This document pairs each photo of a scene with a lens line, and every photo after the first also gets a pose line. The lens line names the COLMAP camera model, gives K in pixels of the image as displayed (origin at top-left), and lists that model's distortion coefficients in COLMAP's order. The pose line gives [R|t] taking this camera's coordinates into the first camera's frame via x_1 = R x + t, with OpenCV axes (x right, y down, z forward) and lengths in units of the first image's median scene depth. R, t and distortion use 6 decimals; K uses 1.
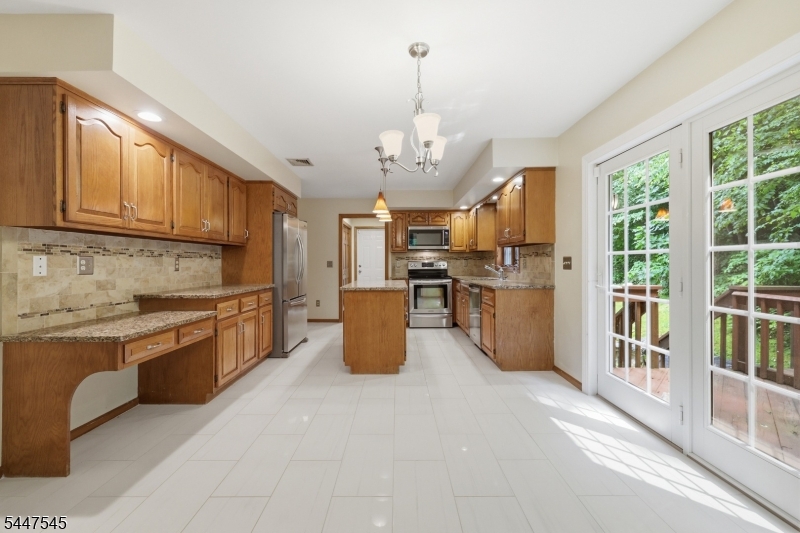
lens RADIAL K [[336.3, 0, 399.0], [0, 336.3, 262.9], [0, 0, 1]] dist [0.000420, 0.000050]
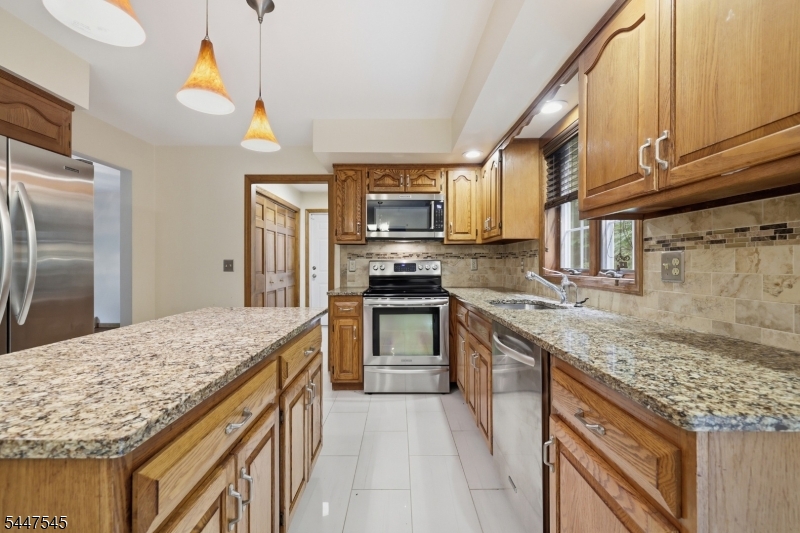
lens RADIAL K [[336.3, 0, 399.0], [0, 336.3, 262.9], [0, 0, 1]] dist [0.000420, 0.000050]
pose [[0.999987, 0.003239, -0.004019, 0.080111], [-0.003242, 0.999995, -0.000525, -0.001414], [0.004017, 0.000538, 0.999992, 0.471701]]
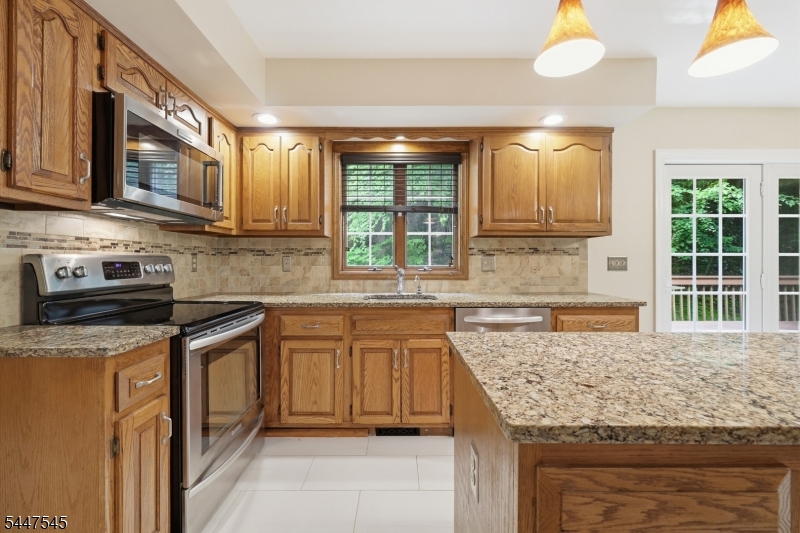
lens RADIAL K [[336.3, 0, 399.0], [0, 336.3, 262.9], [0, 0, 1]] dist [0.000420, 0.000050]
pose [[0.006221, 0.002279, 0.999978, -0.182241], [-0.000540, 0.999997, -0.002276, 0.000497], [-0.999981, -0.000526, 0.006222, 0.806266]]
